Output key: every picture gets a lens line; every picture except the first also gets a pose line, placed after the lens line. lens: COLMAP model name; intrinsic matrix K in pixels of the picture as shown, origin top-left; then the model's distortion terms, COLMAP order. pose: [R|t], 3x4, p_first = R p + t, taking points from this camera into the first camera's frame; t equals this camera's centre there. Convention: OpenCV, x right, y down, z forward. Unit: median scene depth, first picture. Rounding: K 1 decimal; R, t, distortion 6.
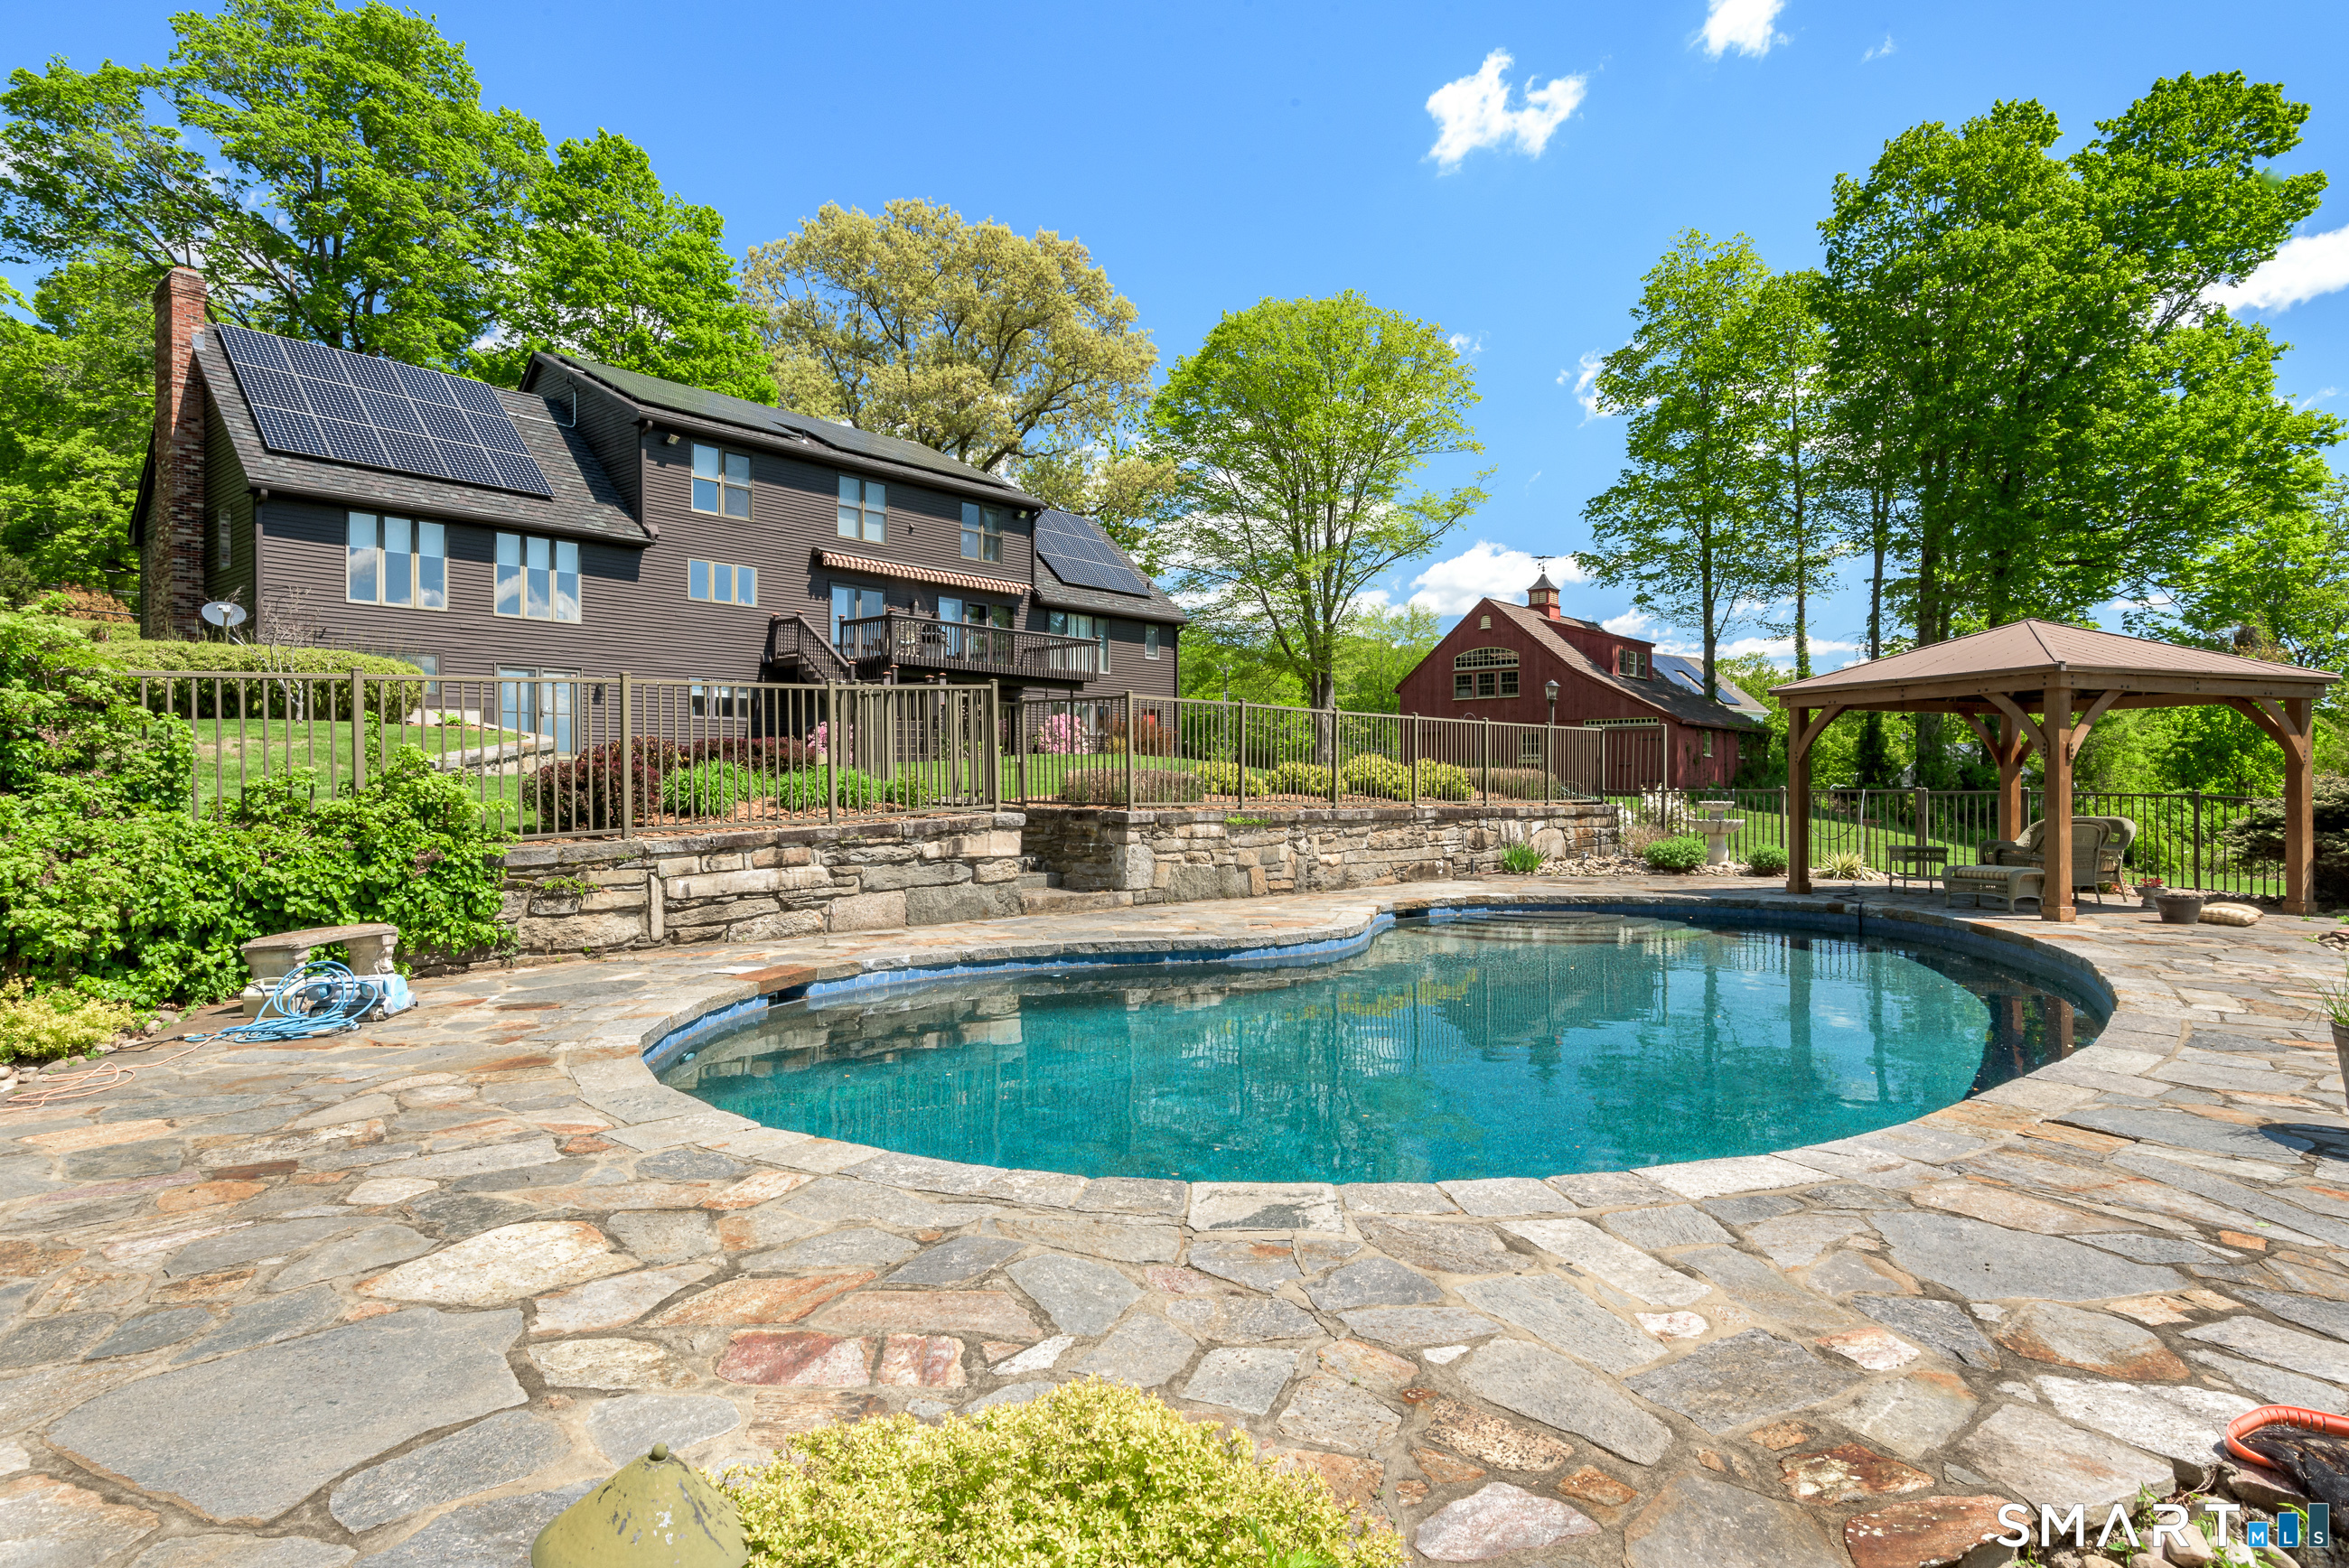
lens RADIAL K [[1344.8, 0, 1179.5], [0, 1344.8, 783.6], [0, 0, 1]] dist [-0.018734, -0.004931]
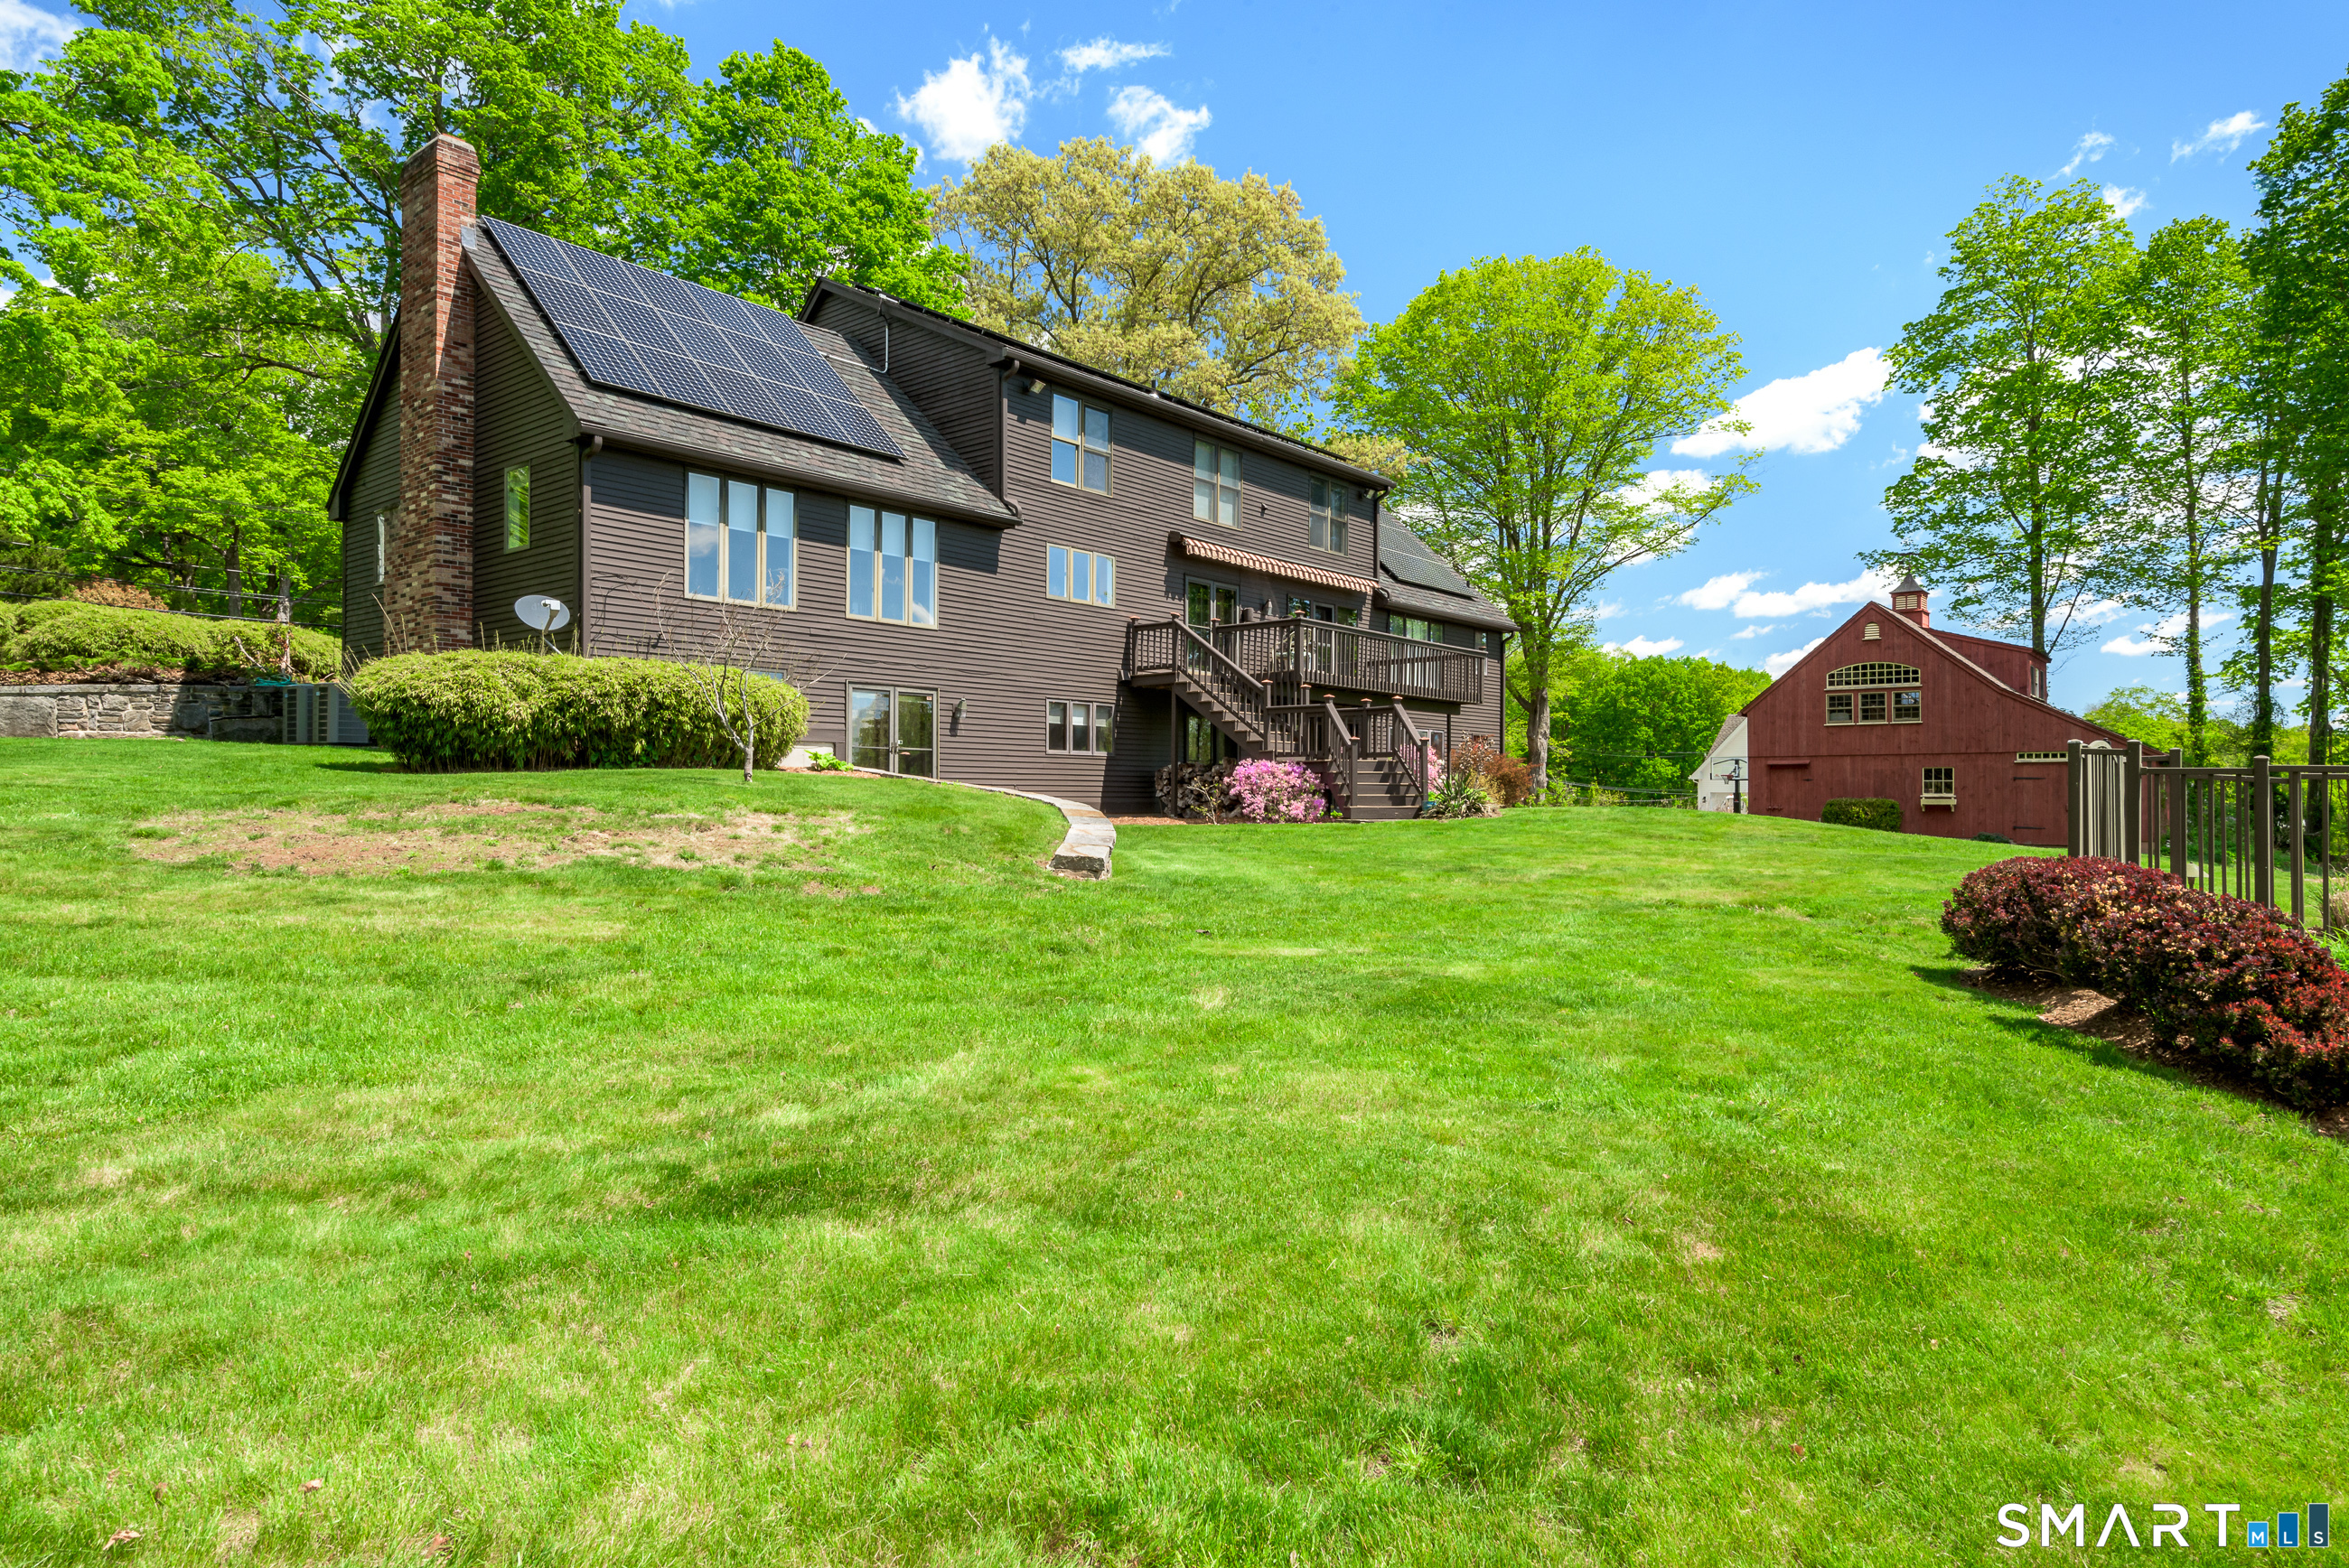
lens RADIAL K [[1411.2, 0, 1172.4], [0, 1411.2, 794.4], [0, 0, 1]] dist [-0.032266, -0.002338]
pose [[0.999969, 0.006517, -0.004335, -0.292439], [-0.006514, 0.999979, 0.000625, -0.026329], [0.004339, -0.000597, 0.999990, 0.199700]]
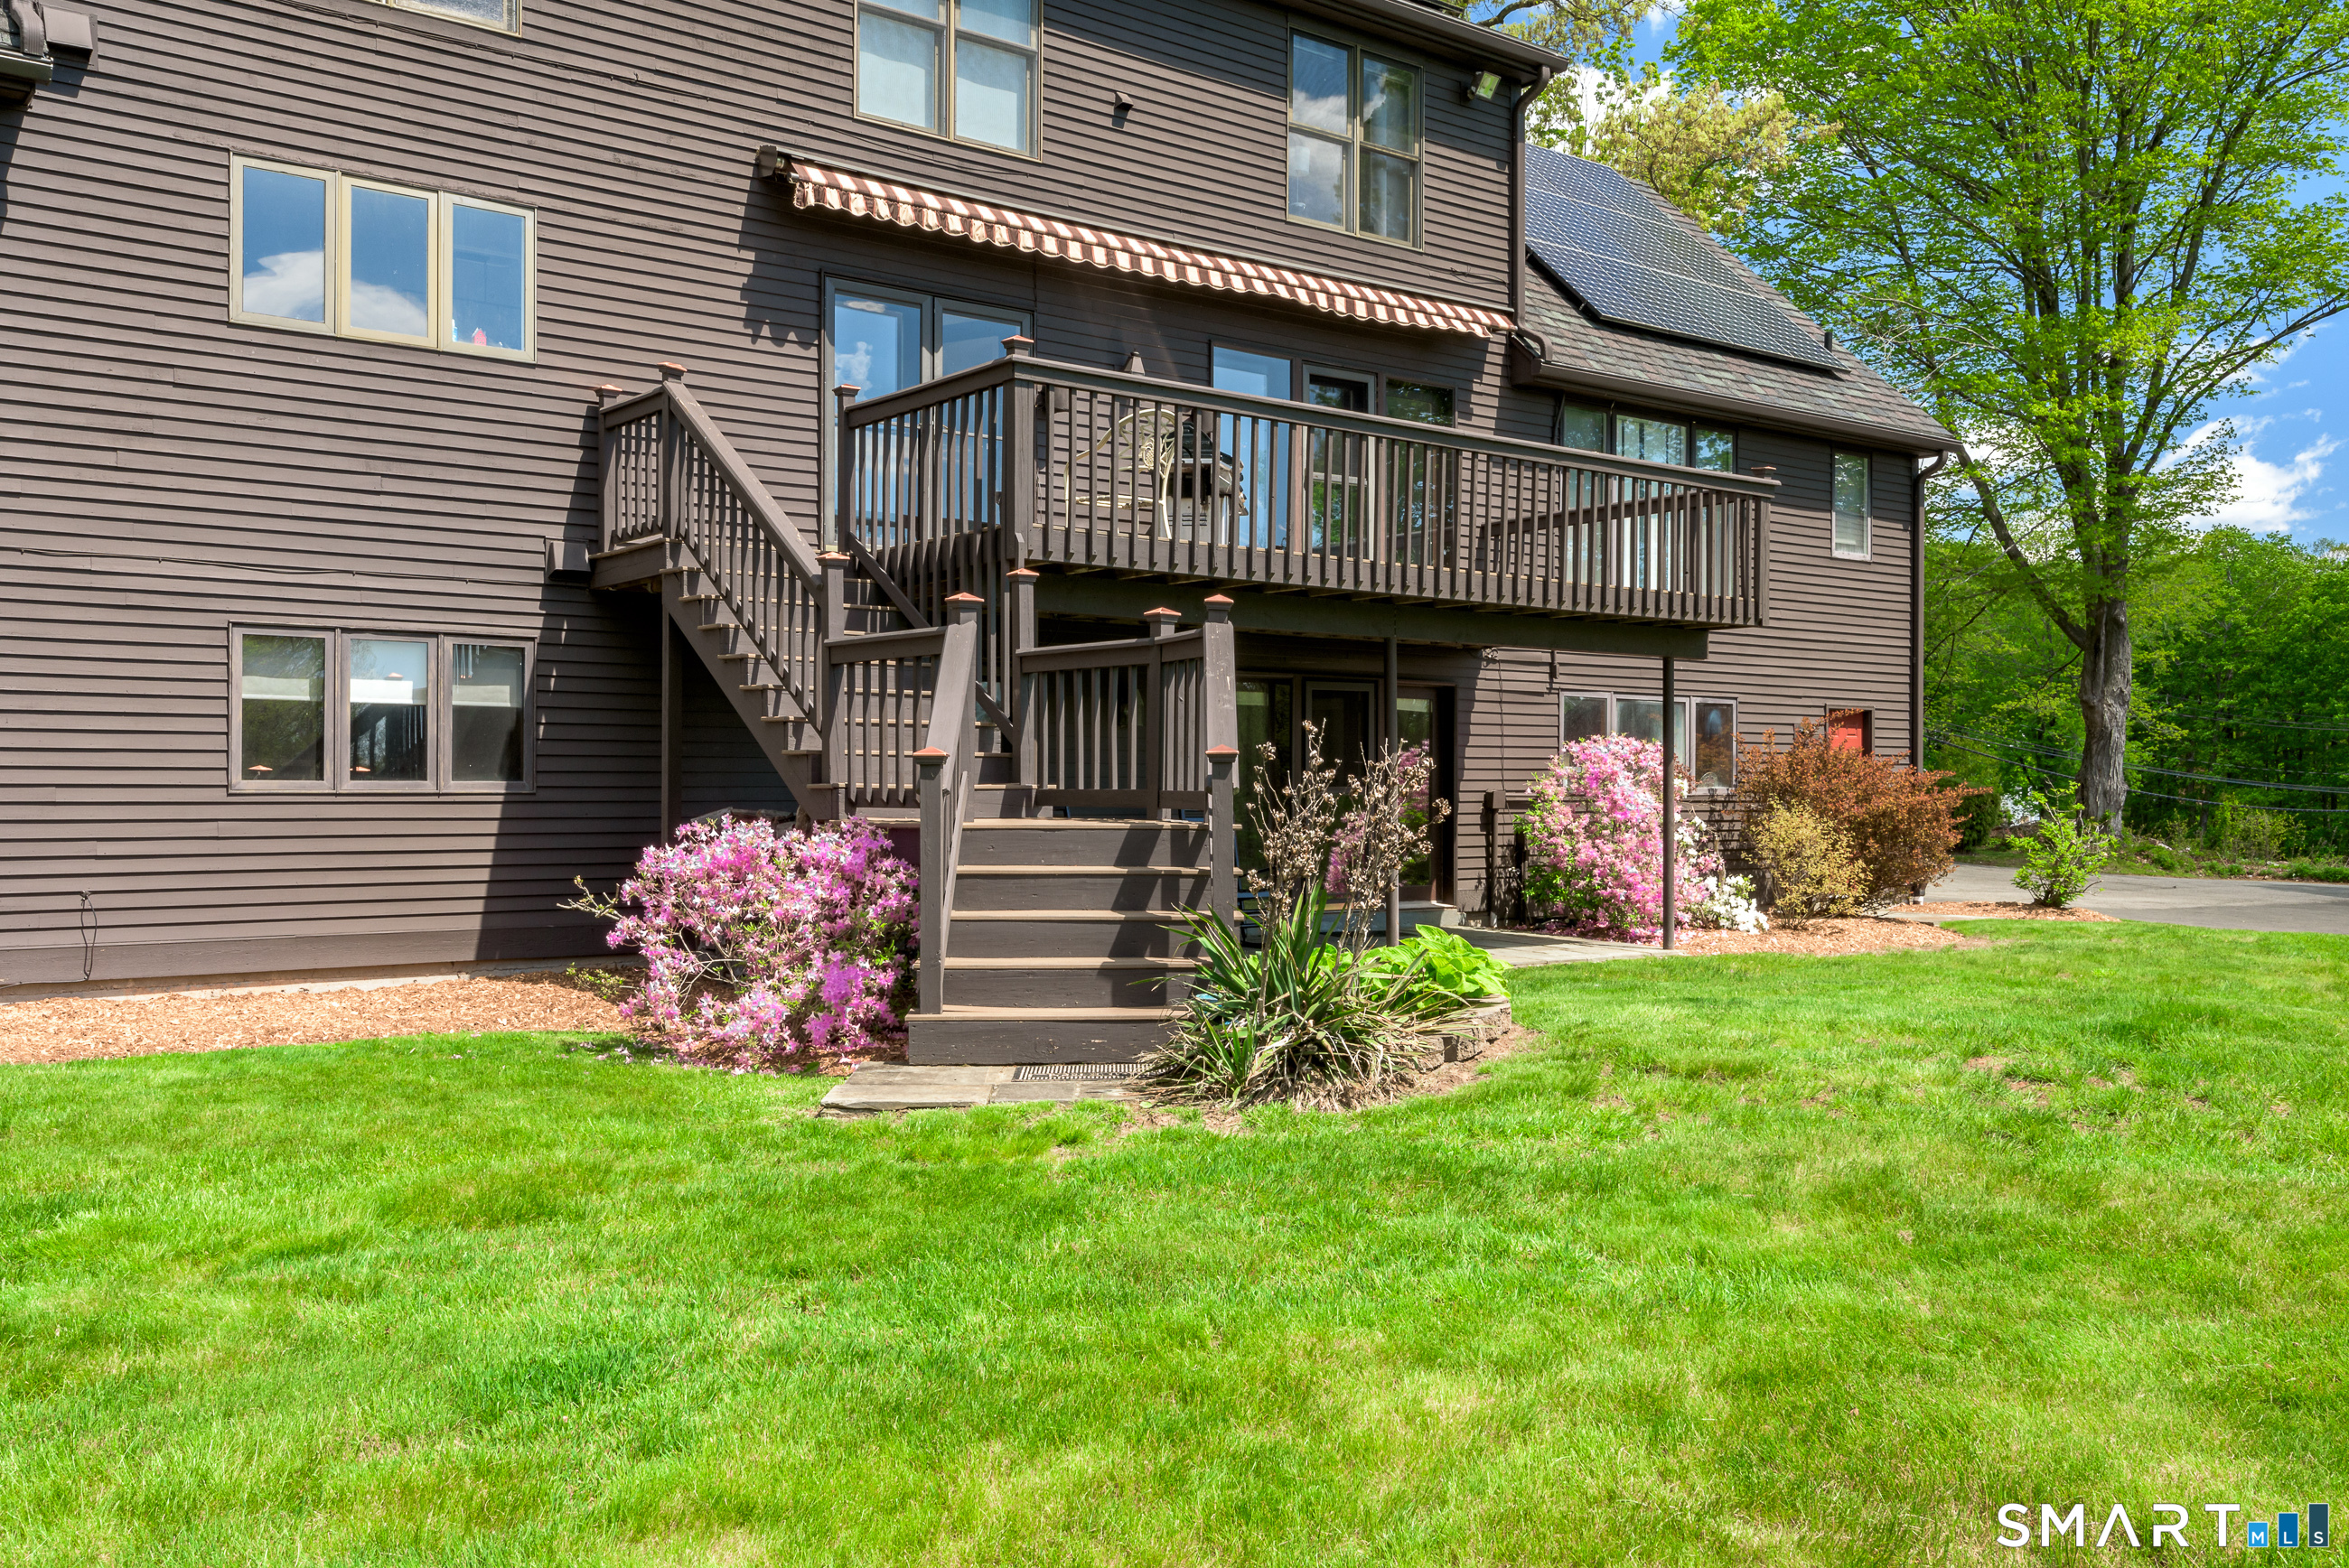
lens RADIAL K [[2165.6, 0, 1179.3], [0, 2165.6, 777.6], [0, 0, 1]] dist [-0.039233, -0.009109]
pose [[0.980727, 0.005977, -0.195292, -0.112256], [-0.006465, 0.999977, -0.001865, -0.051706], [0.195276, 0.003092, 0.980743, 0.640023]]
